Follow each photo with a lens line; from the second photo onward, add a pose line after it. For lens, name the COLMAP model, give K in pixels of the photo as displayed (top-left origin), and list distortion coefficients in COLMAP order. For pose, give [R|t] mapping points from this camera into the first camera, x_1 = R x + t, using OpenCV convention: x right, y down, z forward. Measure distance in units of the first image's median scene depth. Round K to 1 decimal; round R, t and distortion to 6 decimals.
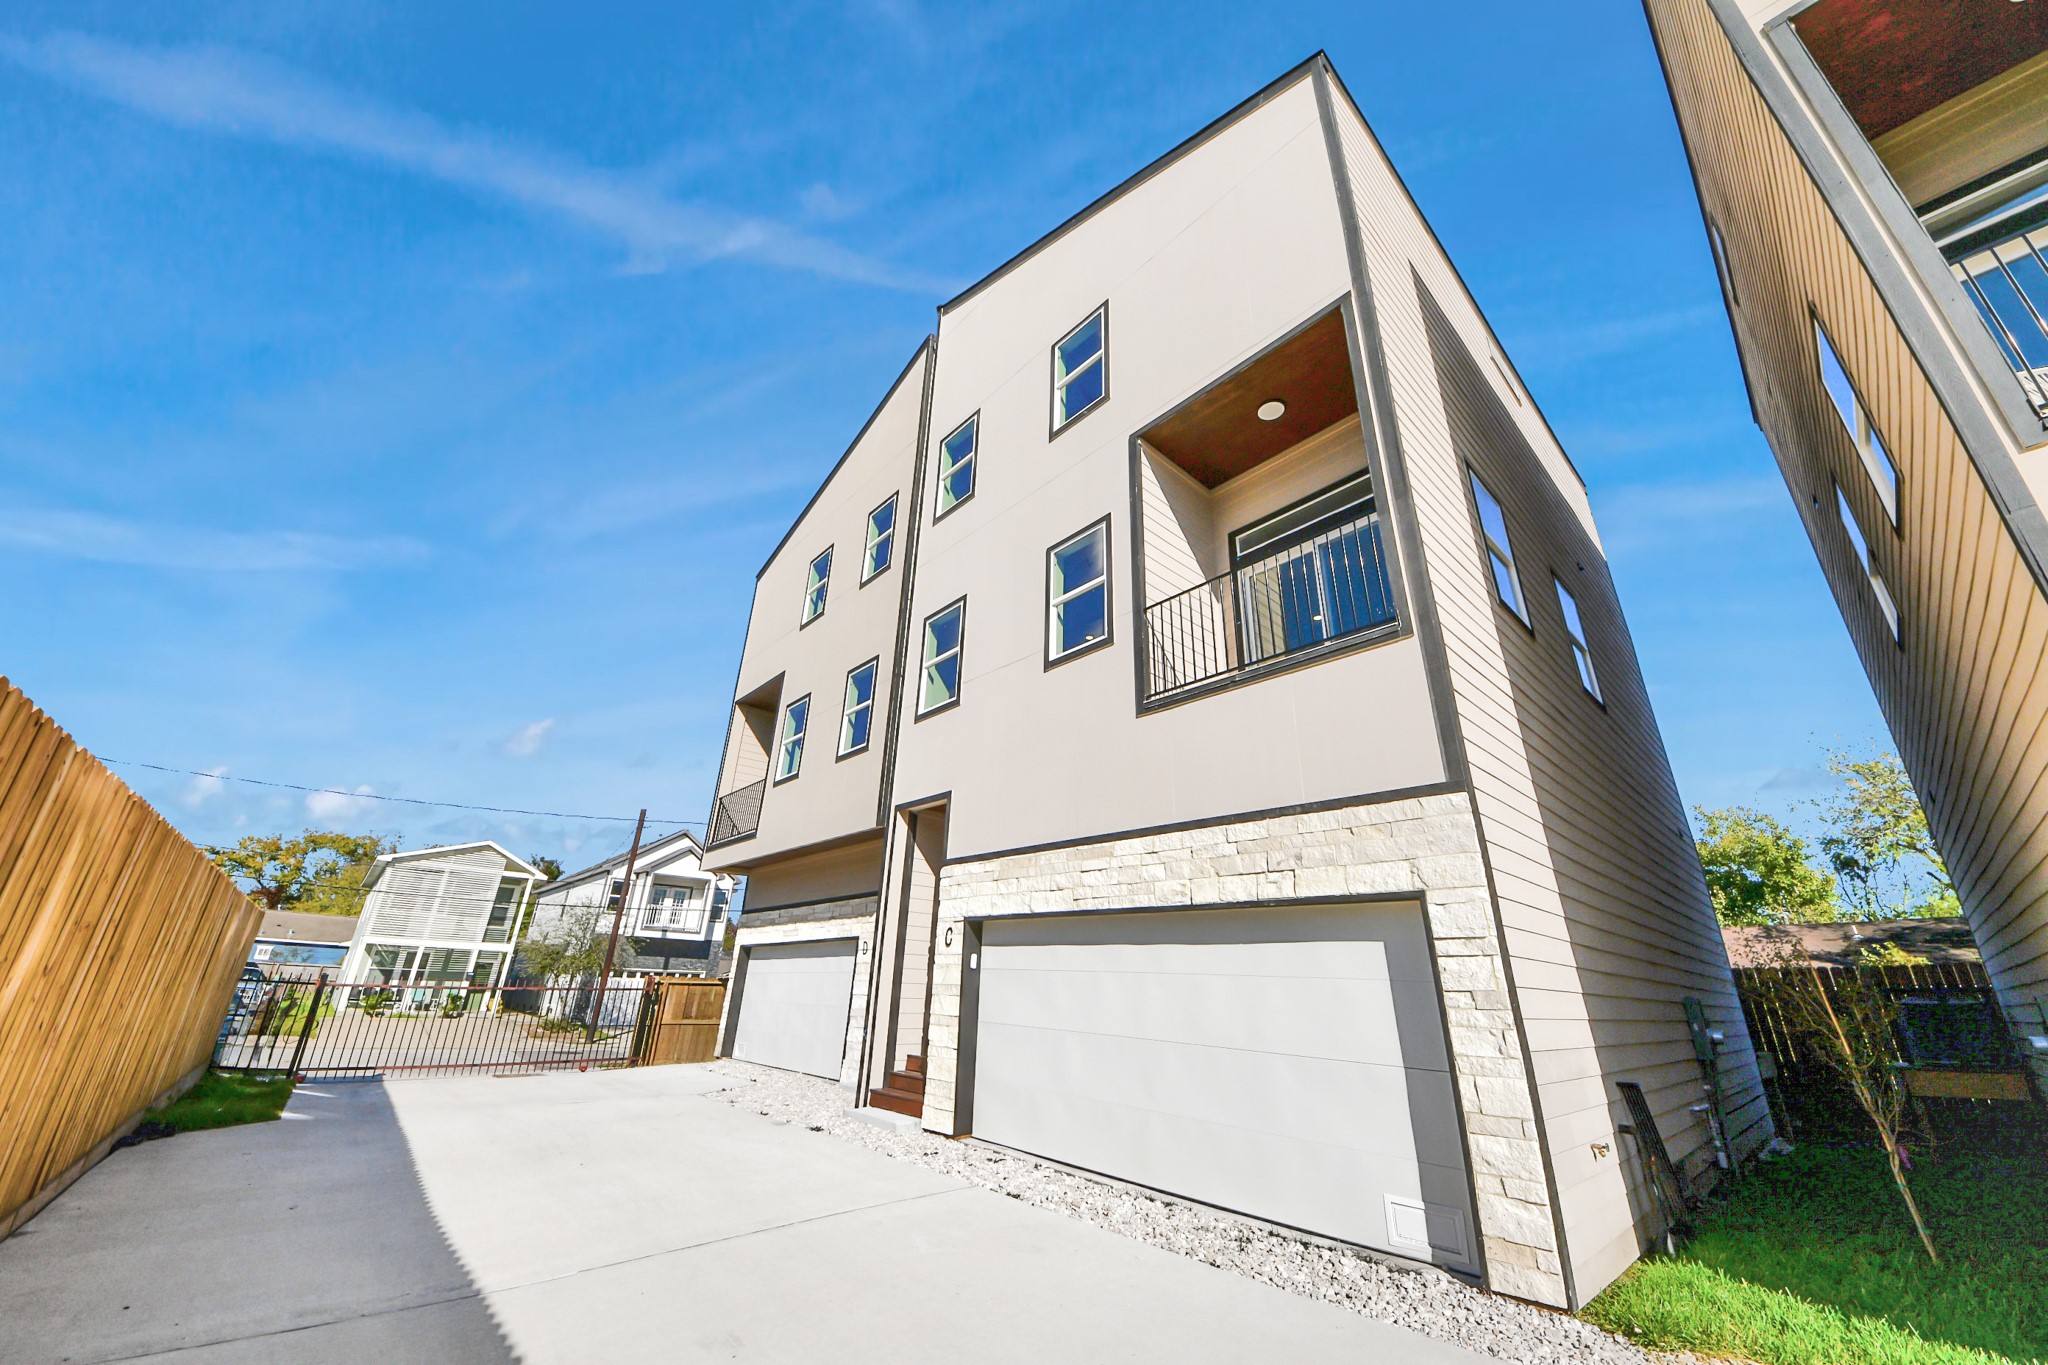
lens RADIAL K [[733.7, 0, 1028.1], [0, 733.7, 695.5], [0, 0, 1]] dist [0.005463, -0.007607]
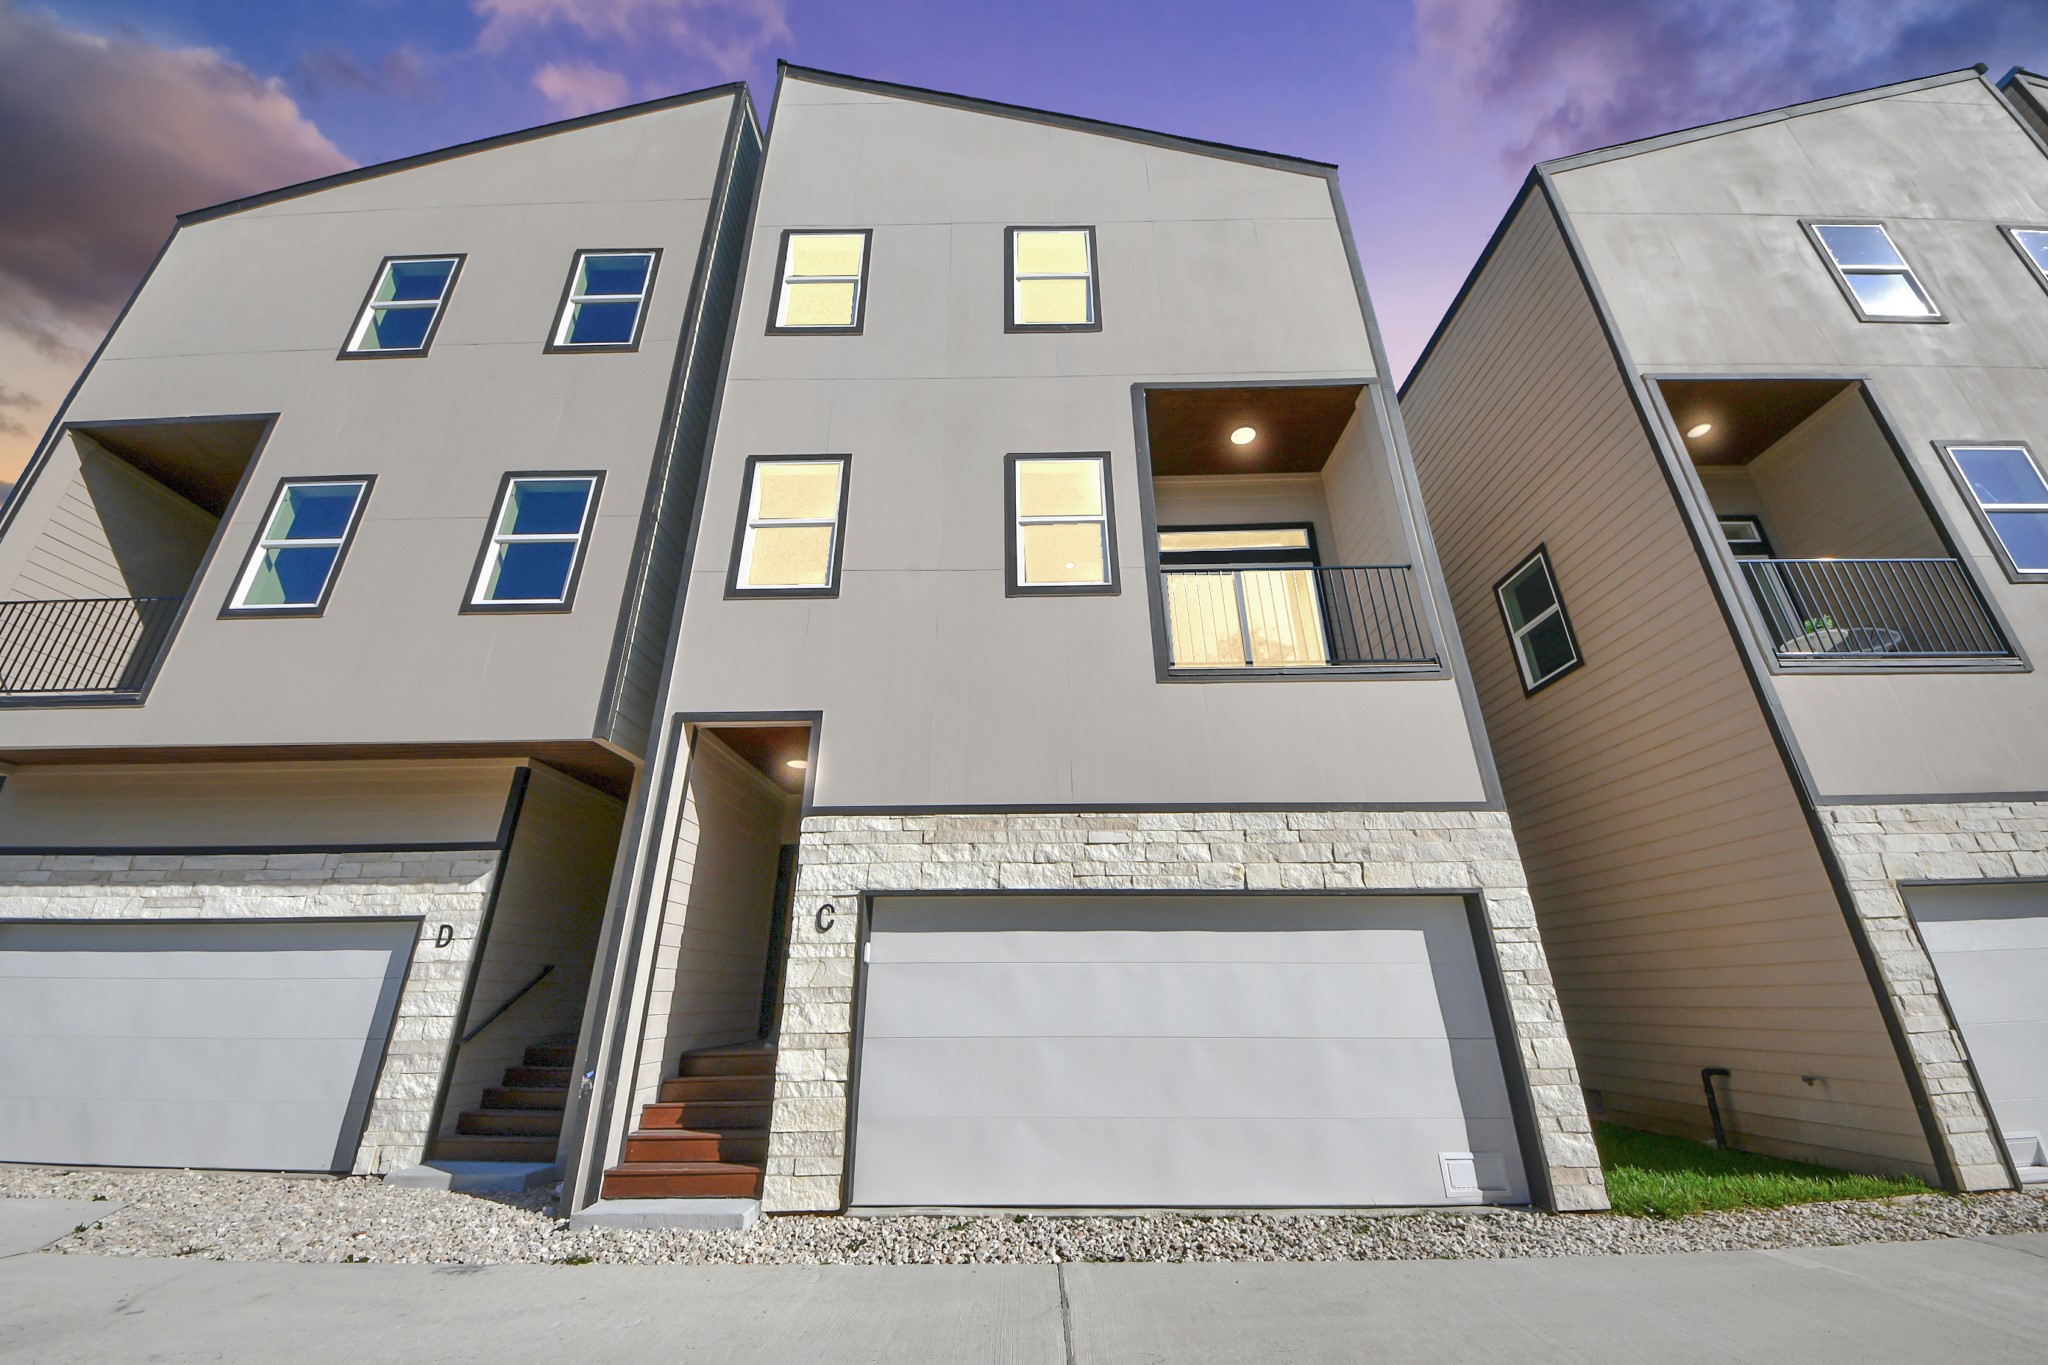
lens RADIAL K [[733.7, 0, 1028.1], [0, 733.7, 695.5], [0, 0, 1]] dist [0.005463, -0.007607]
pose [[0.679087, 0.242529, 0.692835, -0.627512], [-0.241448, 0.965124, -0.101188, 0.188795], [-0.693213, -0.098568, 0.713961, 0.495314]]
